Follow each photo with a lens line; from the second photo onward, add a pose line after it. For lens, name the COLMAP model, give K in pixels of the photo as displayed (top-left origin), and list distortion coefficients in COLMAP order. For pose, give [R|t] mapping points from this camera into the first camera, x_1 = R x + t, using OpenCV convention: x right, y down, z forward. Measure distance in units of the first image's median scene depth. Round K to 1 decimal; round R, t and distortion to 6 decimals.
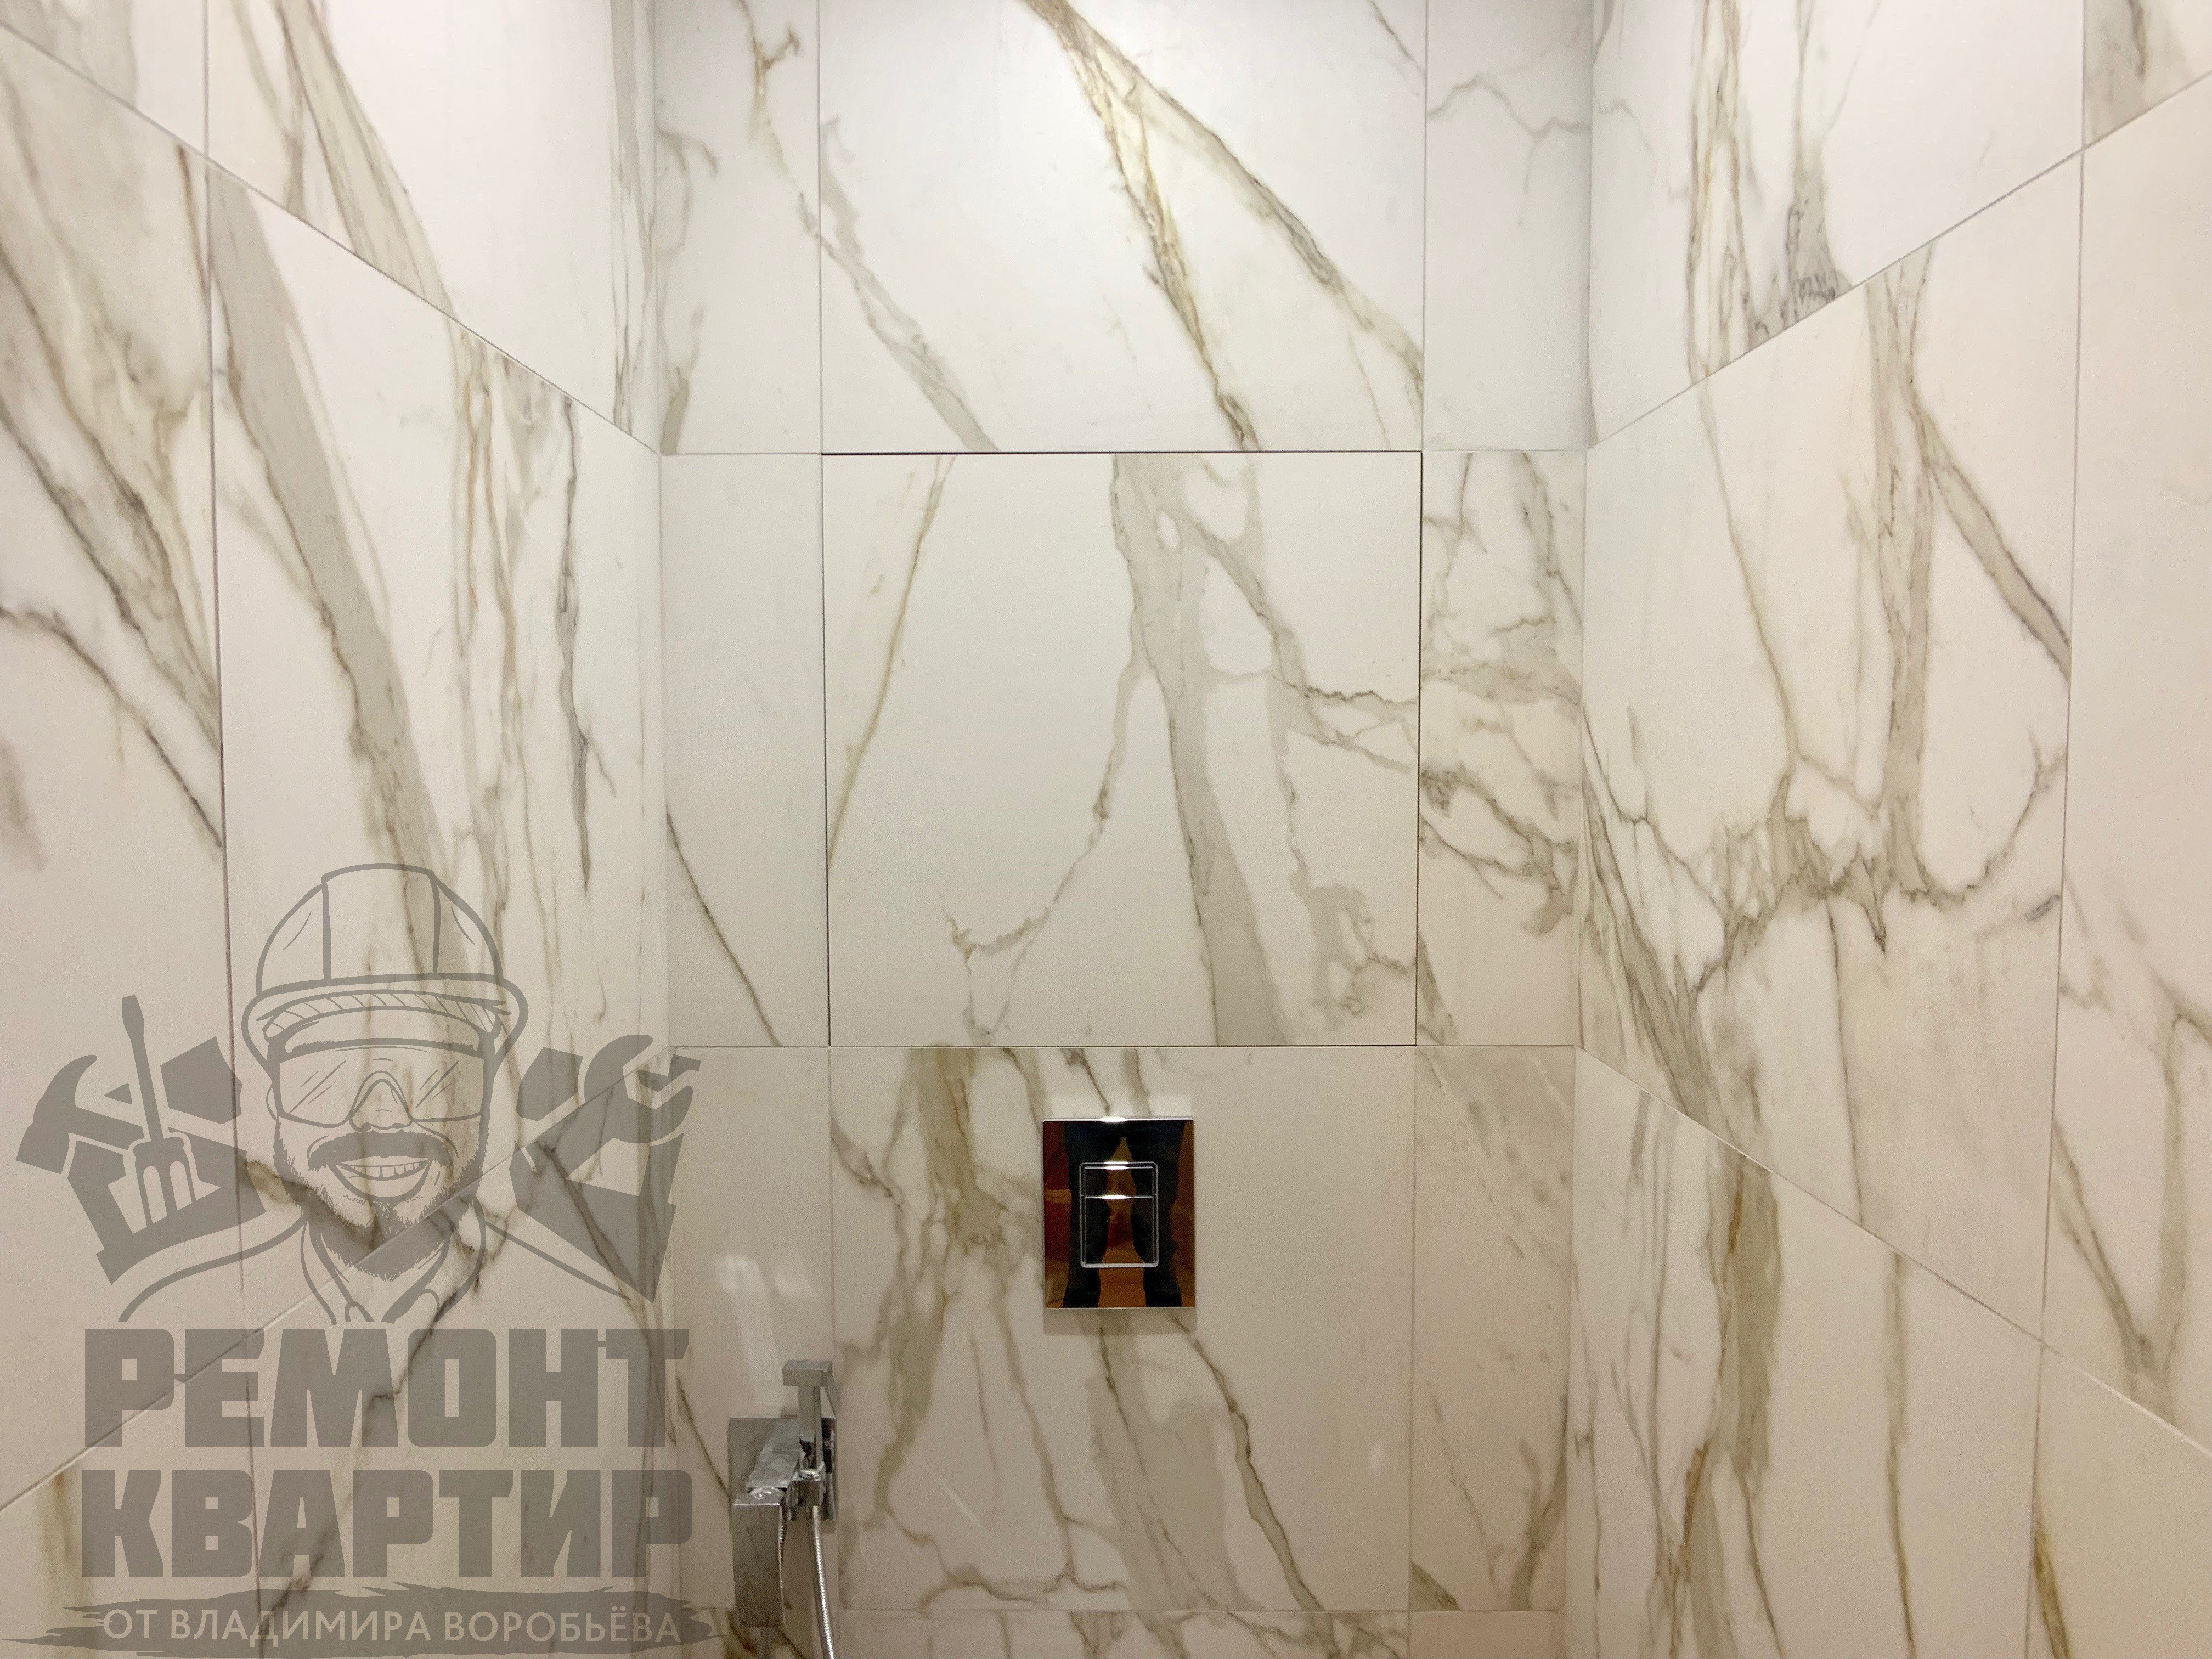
lens RADIAL K [[1173.8, 0, 1090.9], [0, 1173.8, 797.7], [0, 0, 1]] dist [-0.001998, -0.009562]
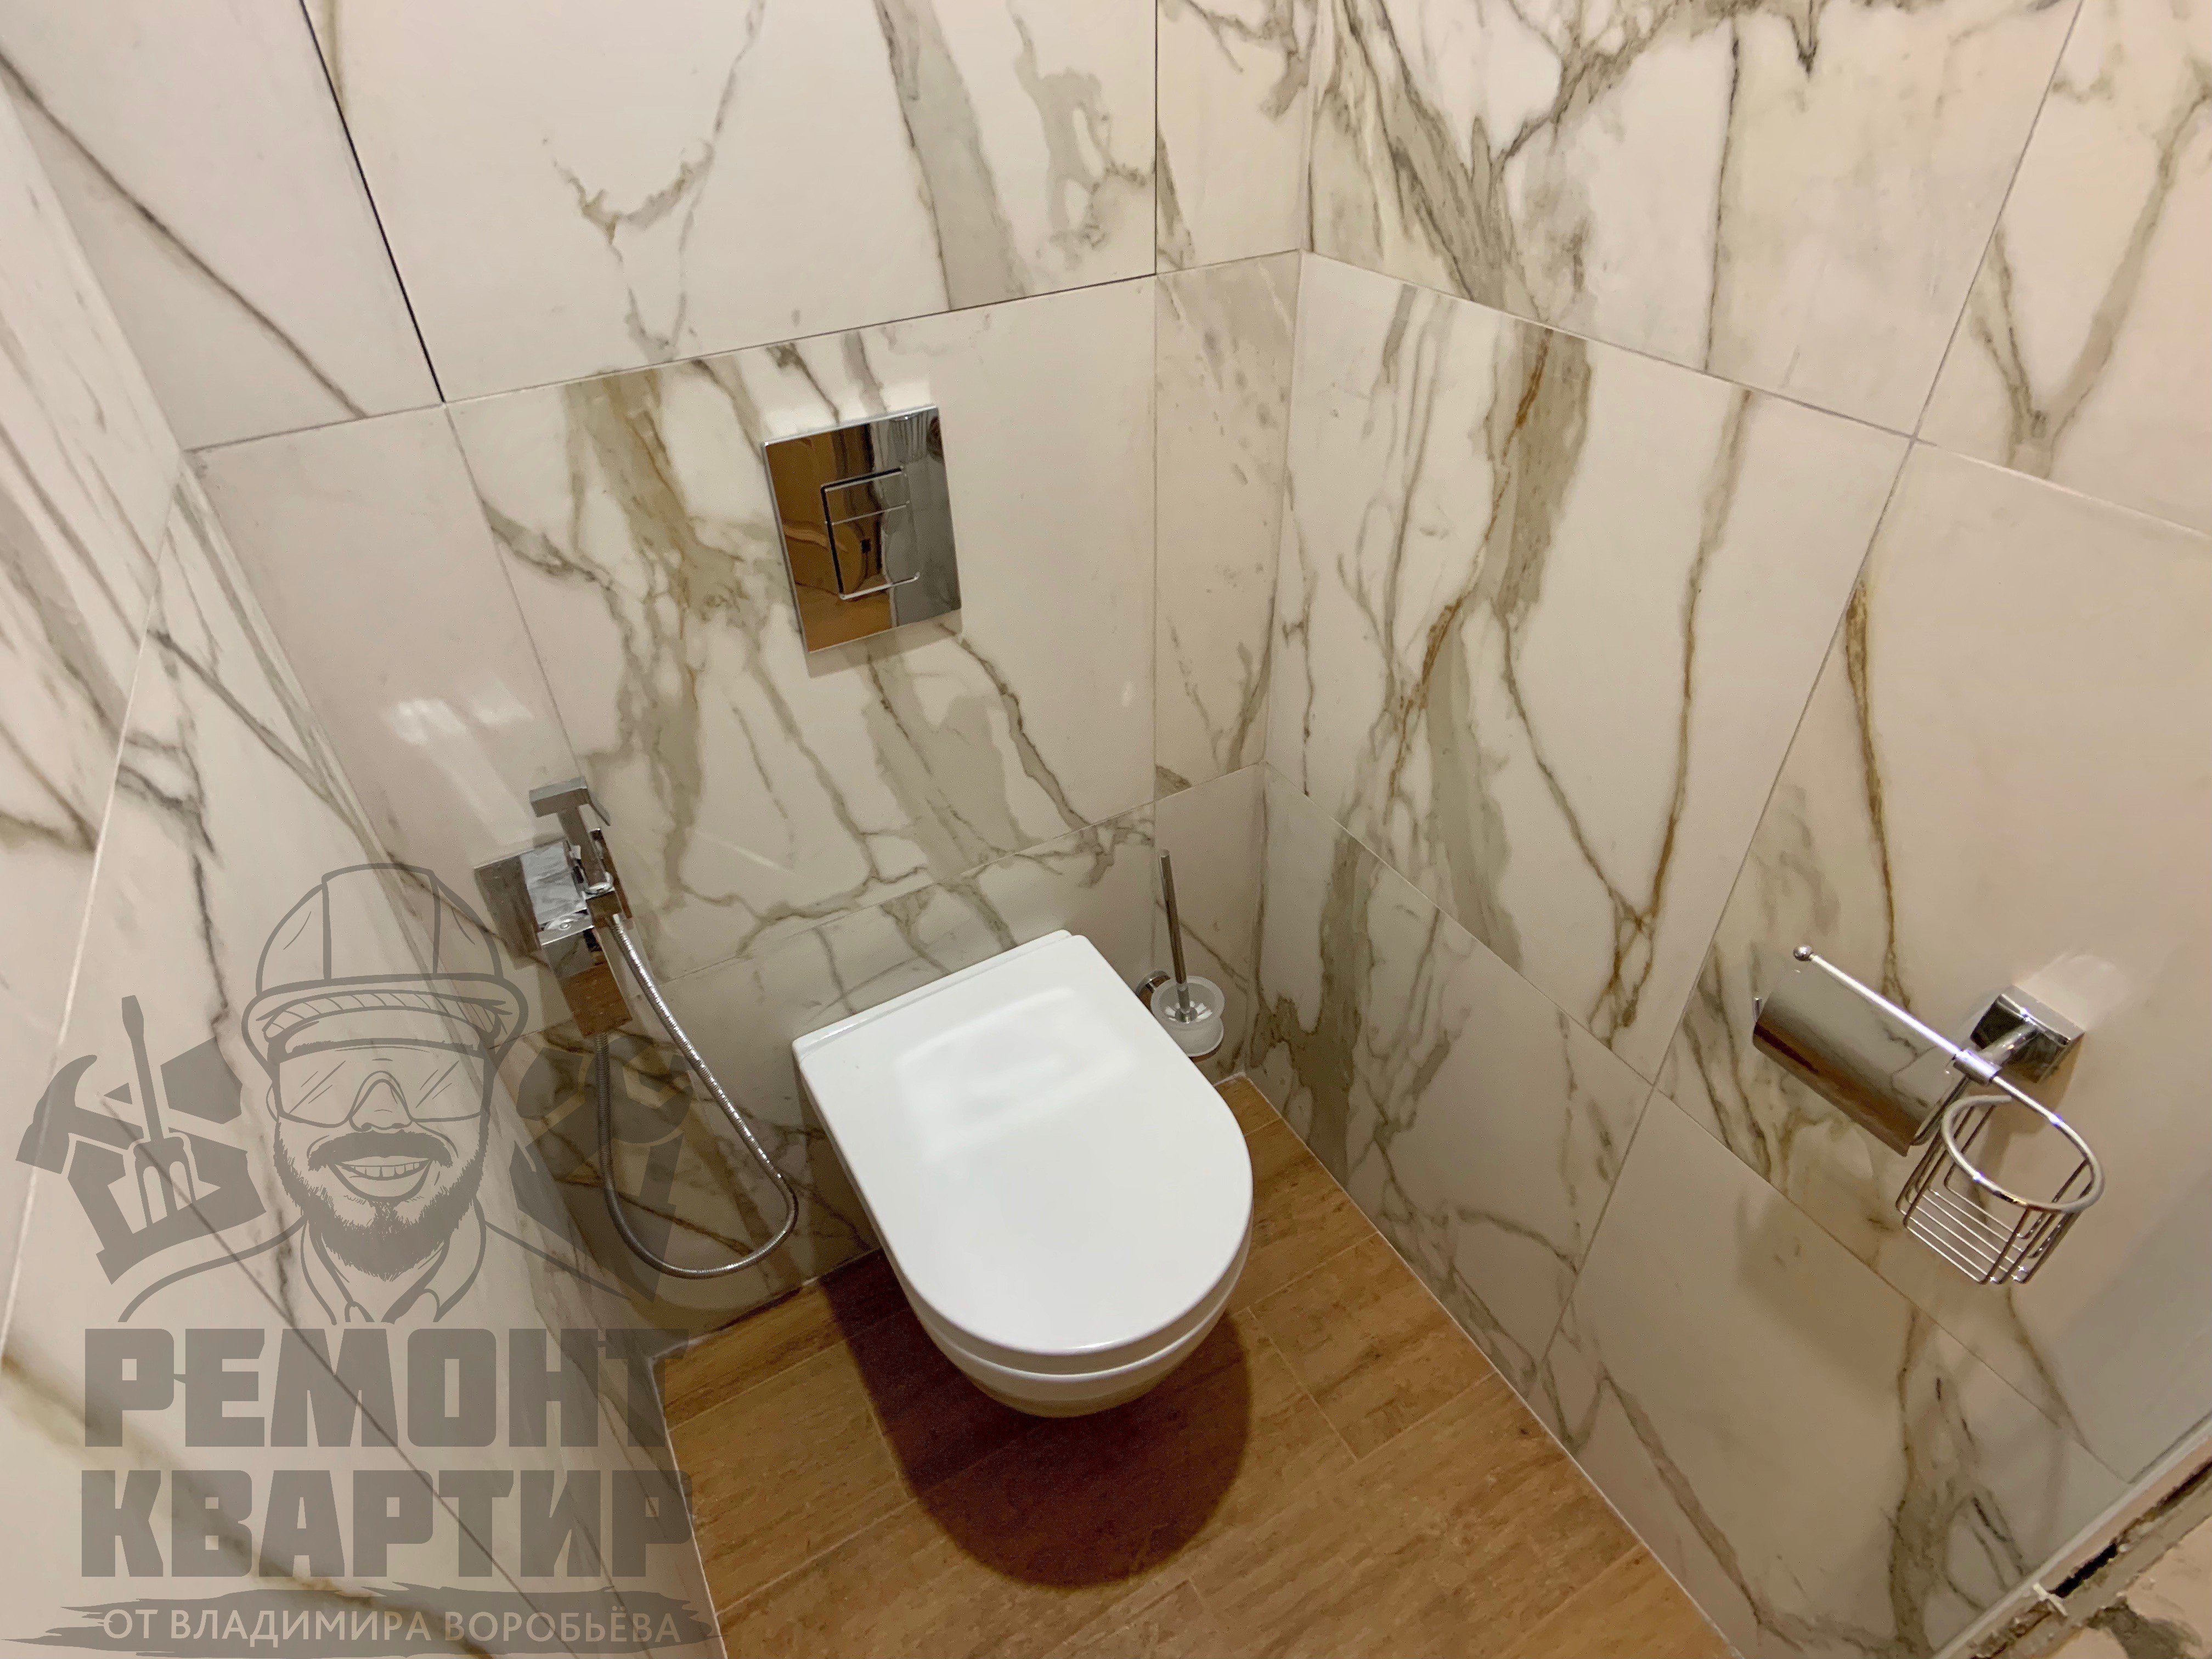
lens RADIAL K [[1173.8, 0, 1089.3], [0, 1173.8, 807.7], [0, 0, 1]] dist [-0.001998, -0.009562]
pose [[0.869094, -0.321262, 0.376121, -0.228486], [0.051878, 0.815388, 0.576585, 0.025681], [-0.491919, -0.481594, 0.725316, 0.186493]]
